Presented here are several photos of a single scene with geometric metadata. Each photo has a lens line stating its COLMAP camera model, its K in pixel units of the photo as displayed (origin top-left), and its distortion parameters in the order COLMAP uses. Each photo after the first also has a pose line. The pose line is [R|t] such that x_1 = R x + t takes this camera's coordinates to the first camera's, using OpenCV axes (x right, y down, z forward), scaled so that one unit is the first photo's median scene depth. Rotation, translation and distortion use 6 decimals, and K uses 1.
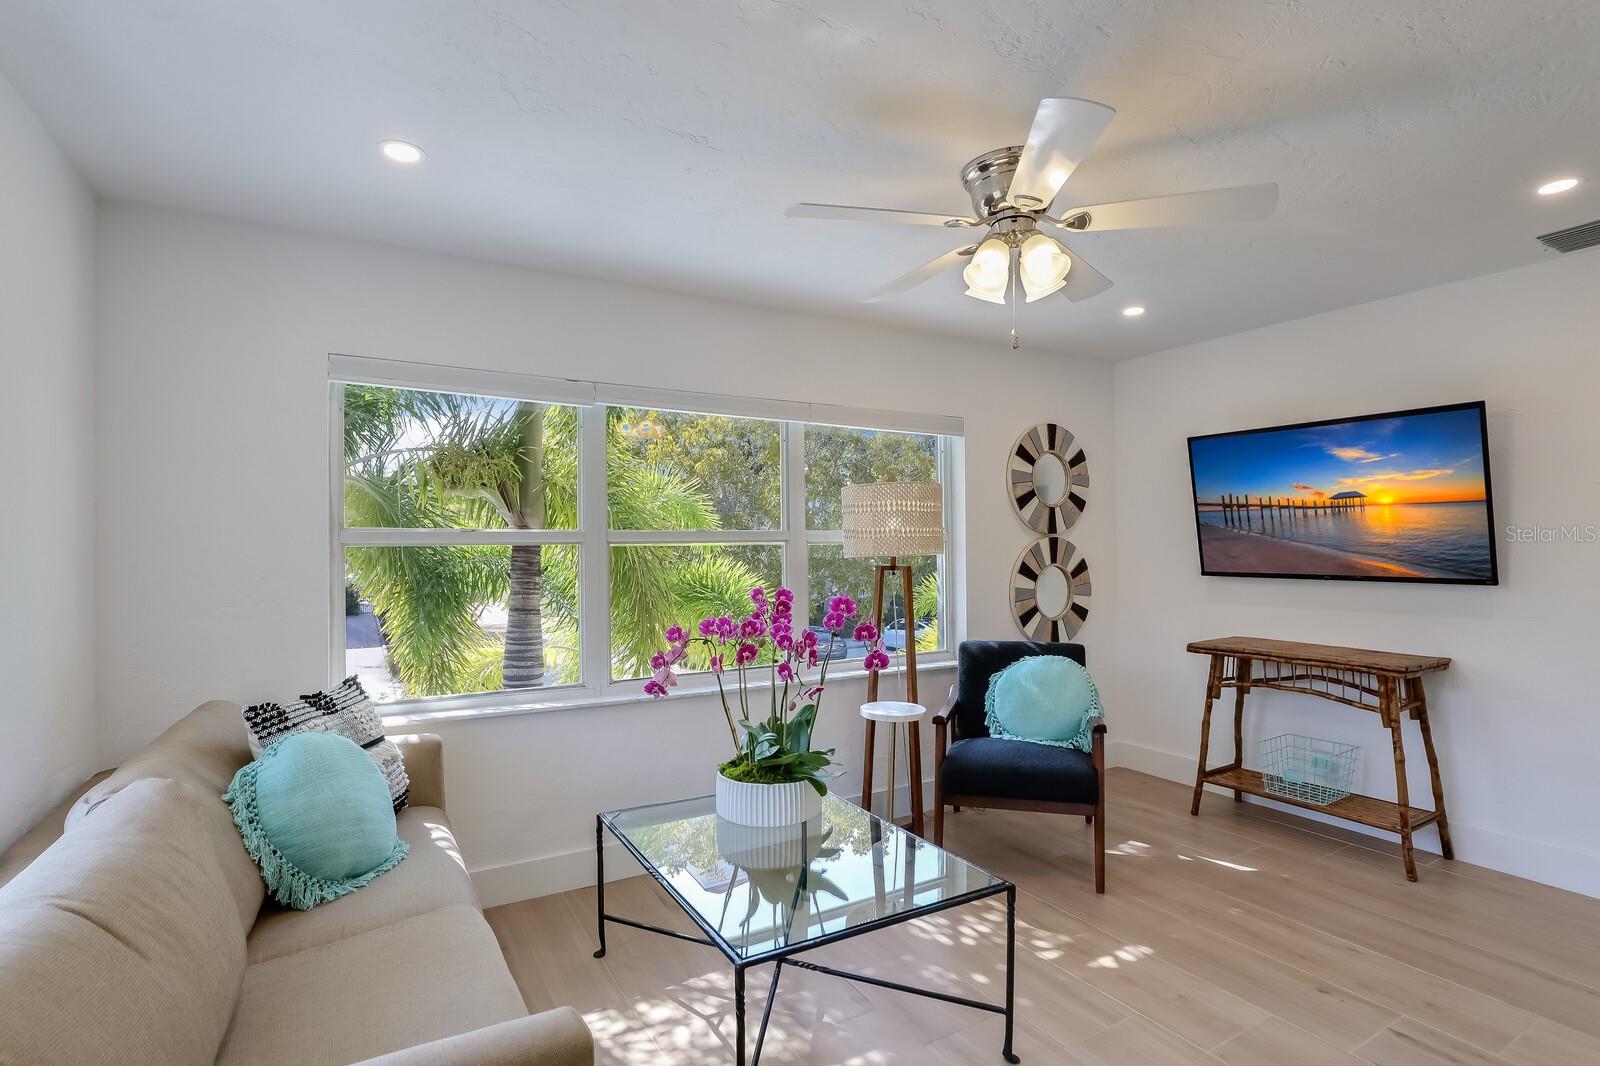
lens RADIAL K [[797.0, 0, 820.2], [0, 797.0, 544.2], [0, 0, 1]] dist [-0.039062, 0.010828]
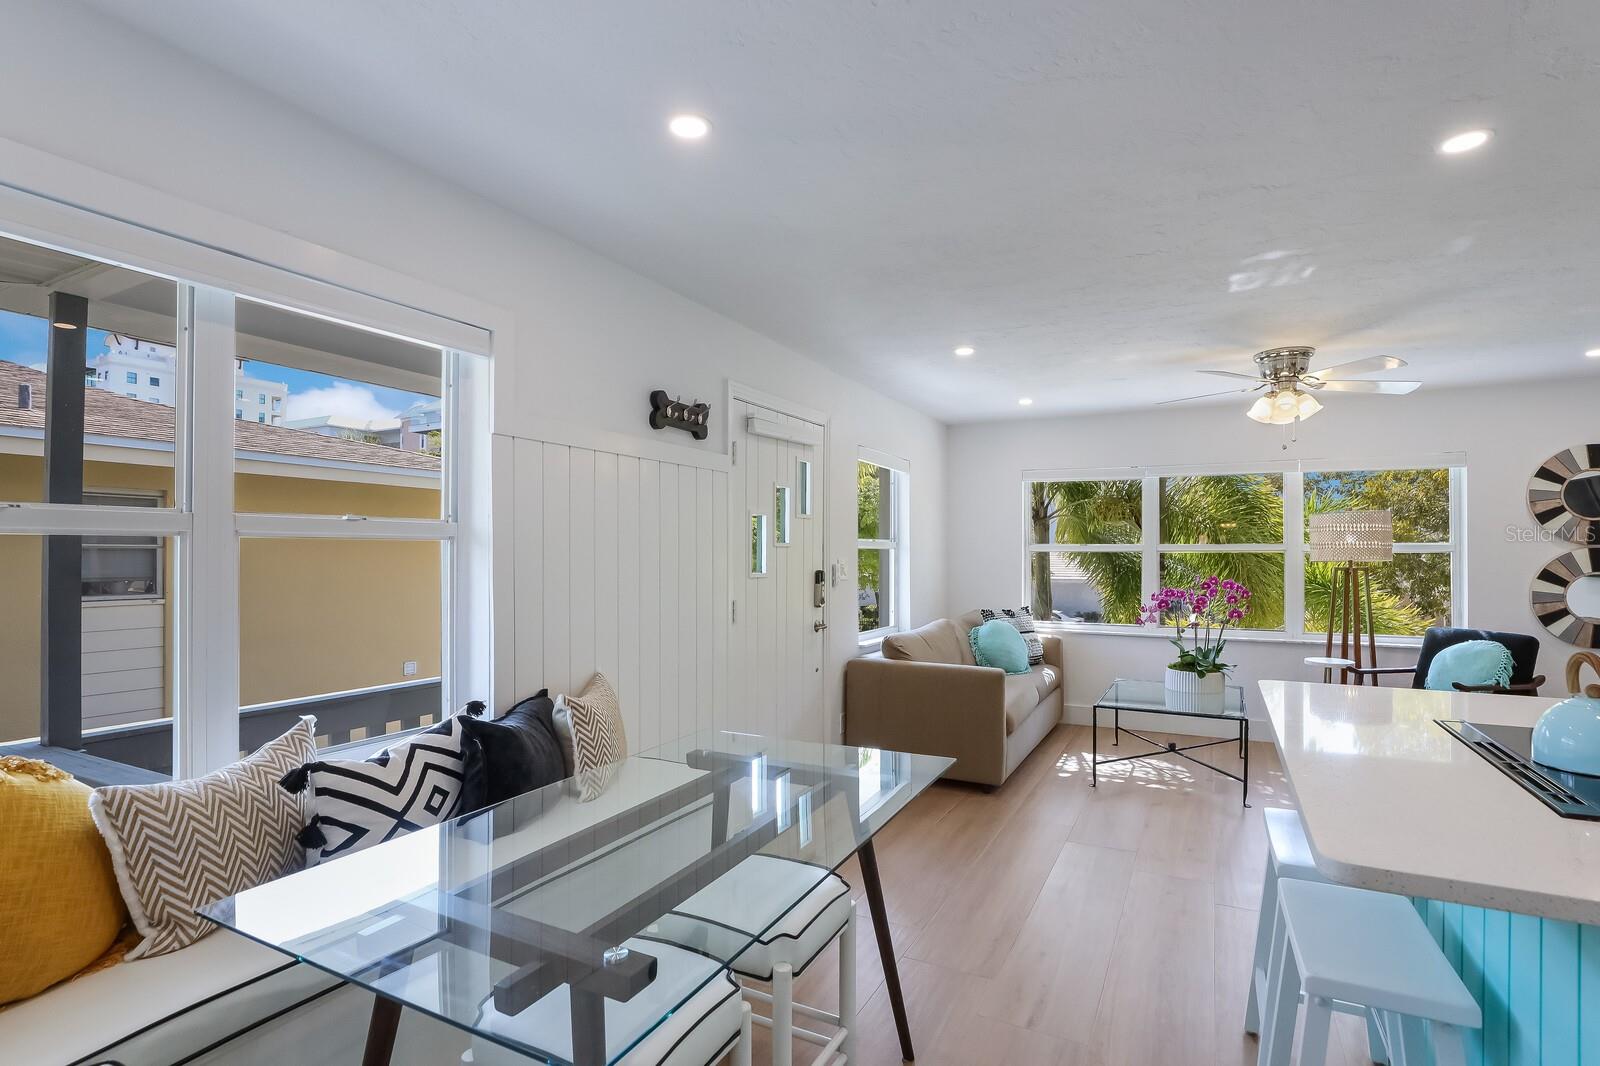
lens RADIAL K [[774.6, 0, 798.0], [0, 774.6, 548.5], [0, 0, 1]] dist [-0.032489, 0.009761]
pose [[0.520462, 0.001553, -0.853883, 0.762499], [-0.002448, 0.999997, 0.000327, -0.006693], [0.853881, 0.001920, 0.520464, -0.594448]]
